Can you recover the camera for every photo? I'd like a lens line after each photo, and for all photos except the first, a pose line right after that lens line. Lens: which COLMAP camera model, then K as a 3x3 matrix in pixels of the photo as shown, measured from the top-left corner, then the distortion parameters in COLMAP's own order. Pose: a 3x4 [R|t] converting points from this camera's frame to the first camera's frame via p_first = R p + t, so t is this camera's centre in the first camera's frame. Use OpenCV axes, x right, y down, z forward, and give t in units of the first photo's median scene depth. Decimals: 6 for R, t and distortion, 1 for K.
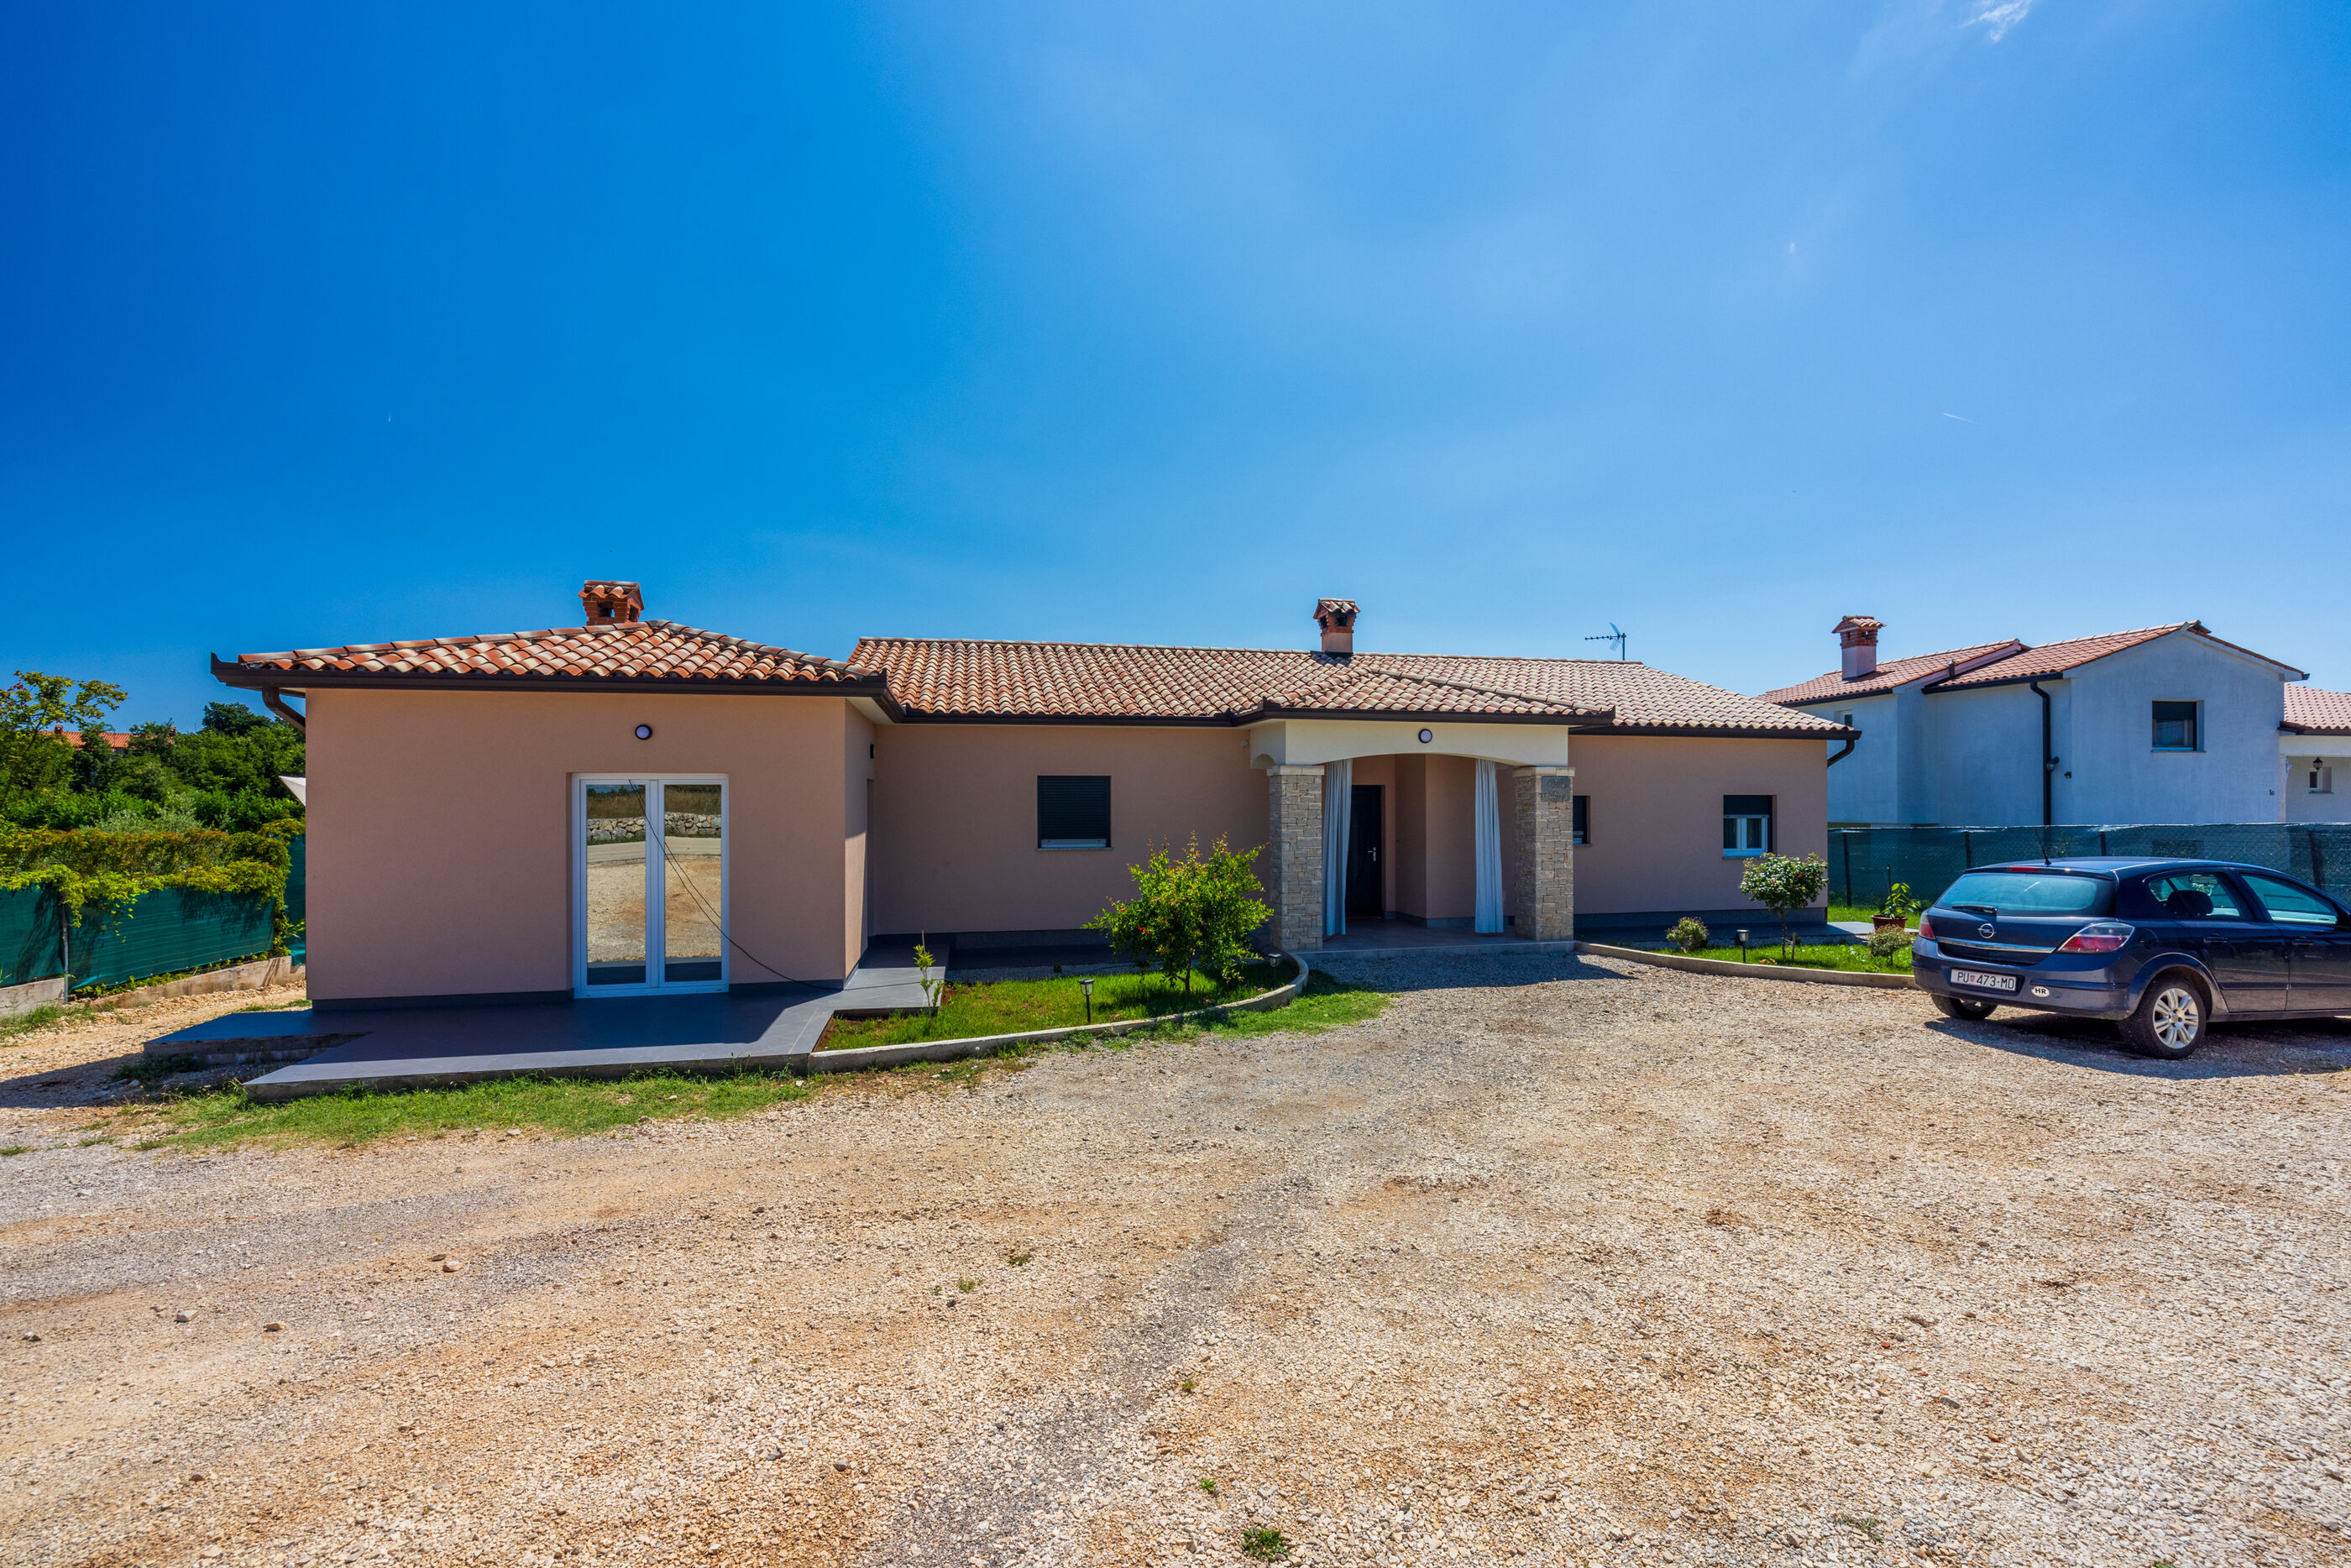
lens RADIAL K [[995.6, 0, 1186.7], [0, 995.6, 770.6], [0, 0, 1]] dist [0.005716, 0.000242]
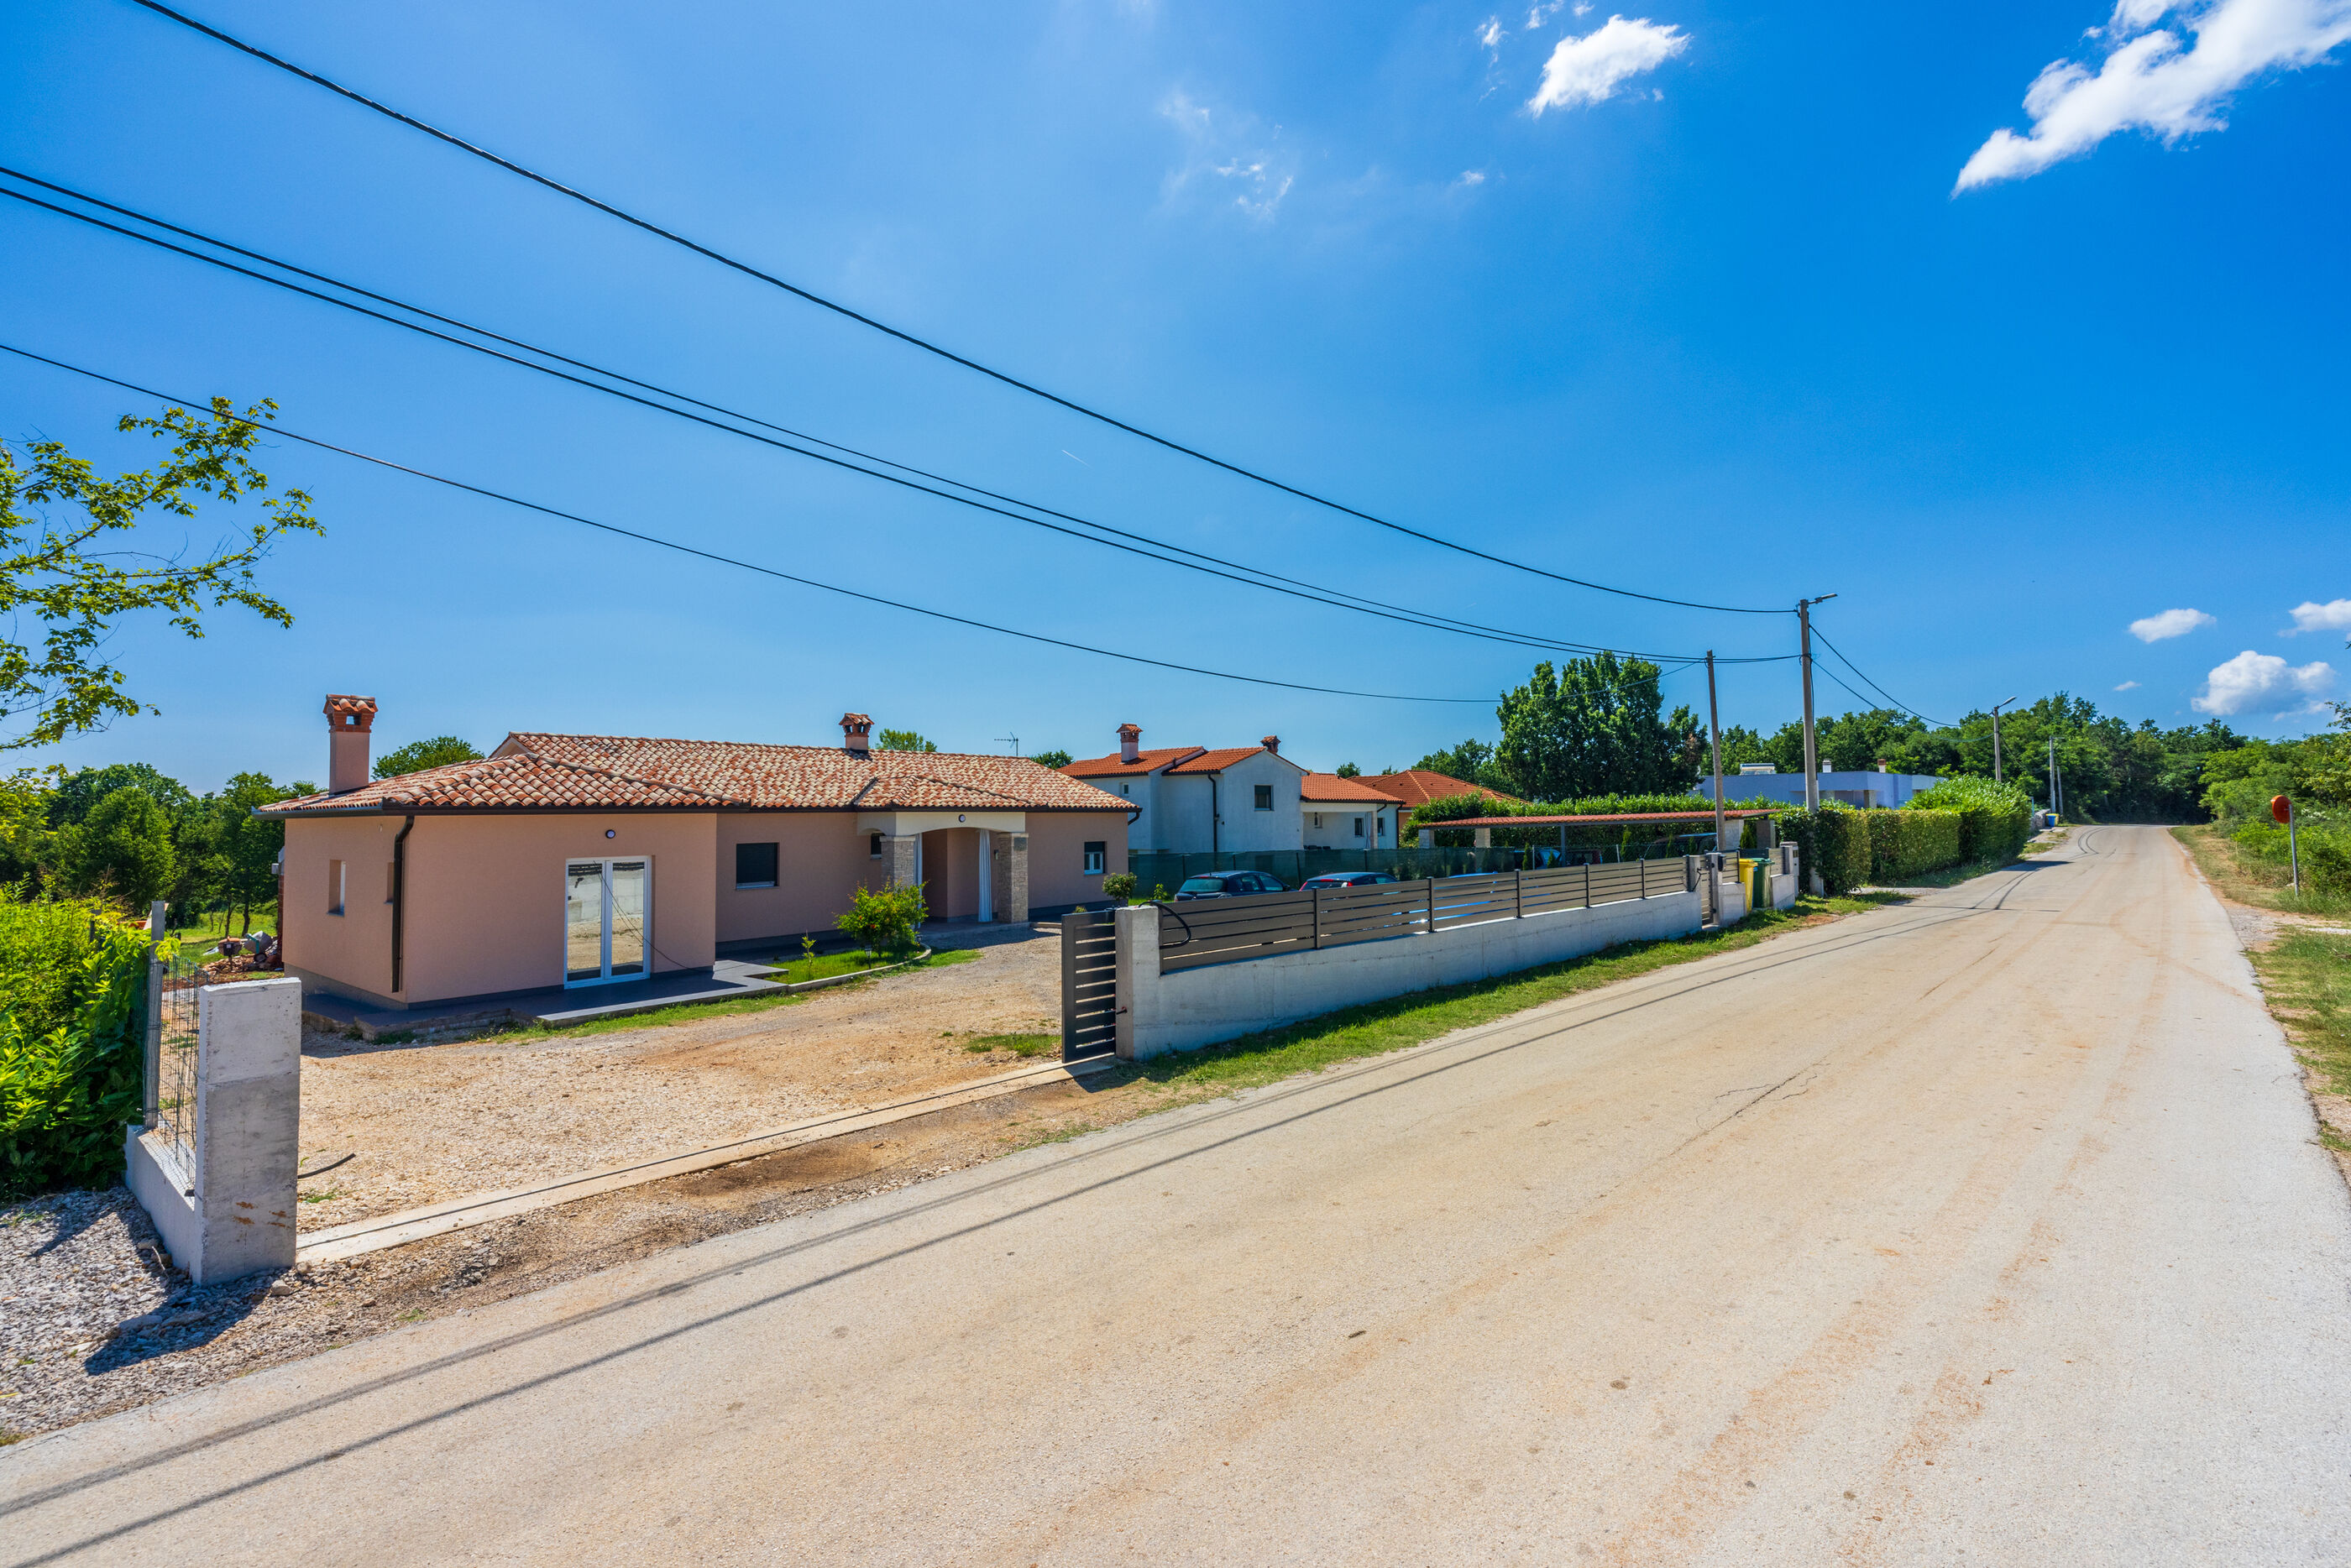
lens RADIAL K [[1011.2, 0, 1183.9], [0, 1011.2, 757.1], [0, 0, 1]] dist [0.000801, 0.000132]
pose [[0.781518, 0.026131, 0.623335, -0.604384], [-0.006760, 0.999418, -0.033422, -0.086915], [-0.623846, 0.021906, 0.781240, -0.730021]]
